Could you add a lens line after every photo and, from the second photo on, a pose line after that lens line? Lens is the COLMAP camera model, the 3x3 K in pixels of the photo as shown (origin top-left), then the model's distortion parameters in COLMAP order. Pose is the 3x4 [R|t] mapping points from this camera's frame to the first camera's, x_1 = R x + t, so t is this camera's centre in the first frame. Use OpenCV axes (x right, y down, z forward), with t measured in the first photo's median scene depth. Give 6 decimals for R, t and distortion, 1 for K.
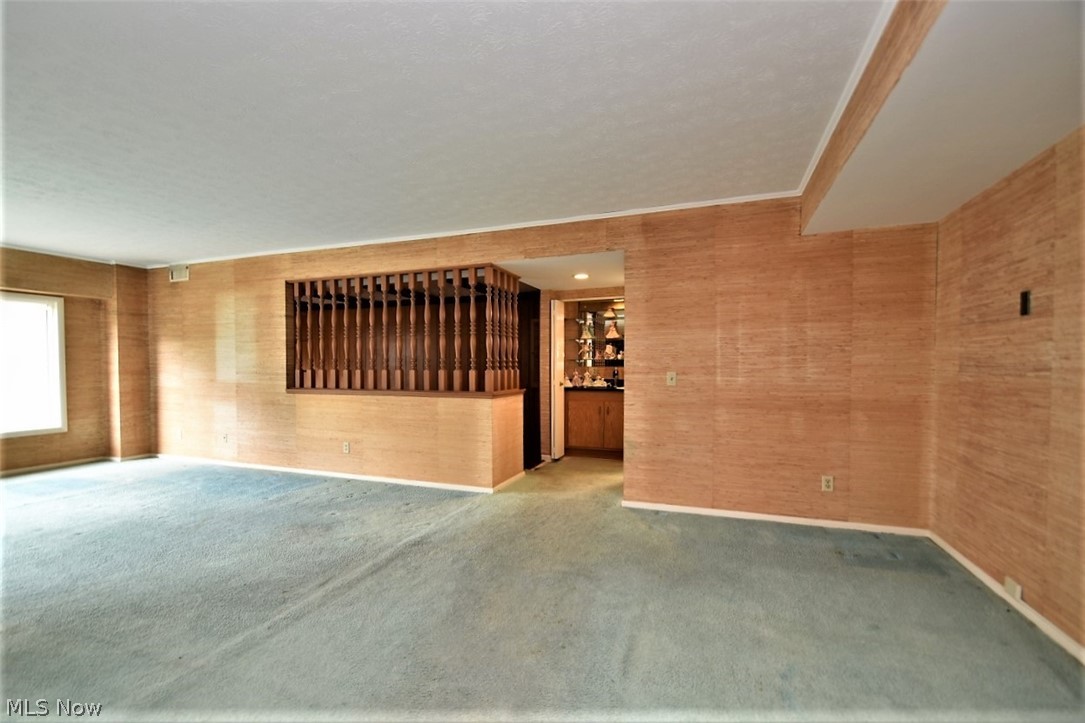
lens RADIAL K [[476.0, 0, 522.5], [0, 476.0, 375.7], [0, 0, 1]] dist [0.027629, -0.022528]
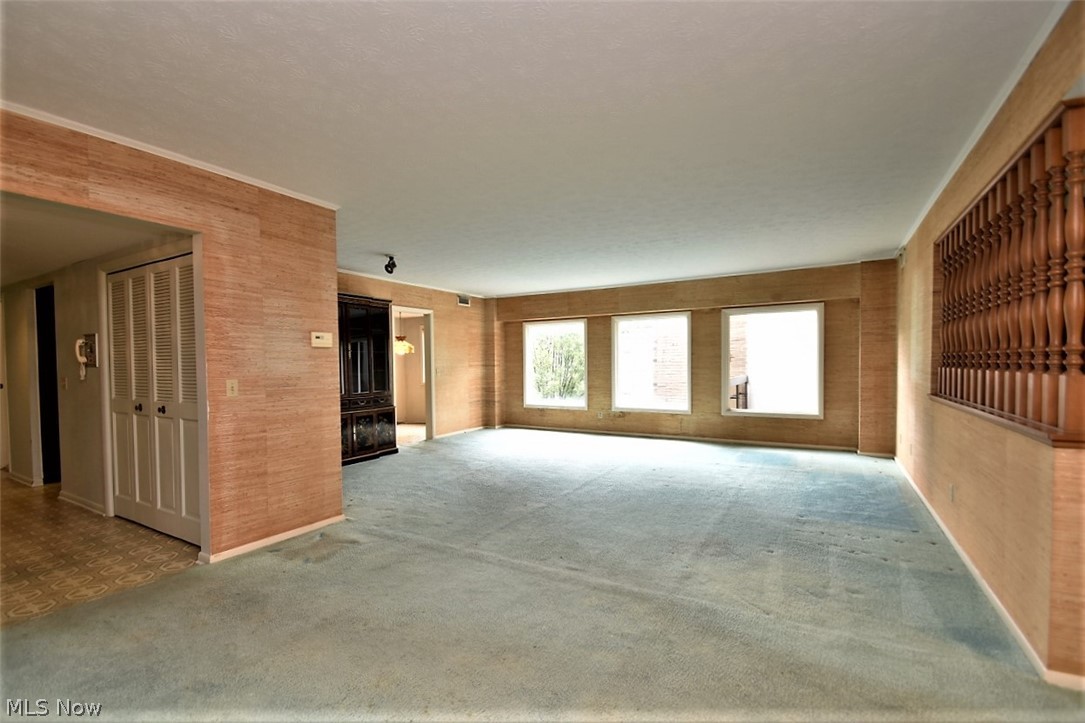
lens RADIAL K [[476.0, 0, 522.5], [0, 476.0, 375.7], [0, 0, 1]] dist [0.027629, -0.022528]
pose [[-0.148983, 0.026328, -0.988489, 0.290149], [-0.010432, 0.999548, 0.028195, -0.012677], [0.988785, 0.014512, -0.148641, 0.465466]]
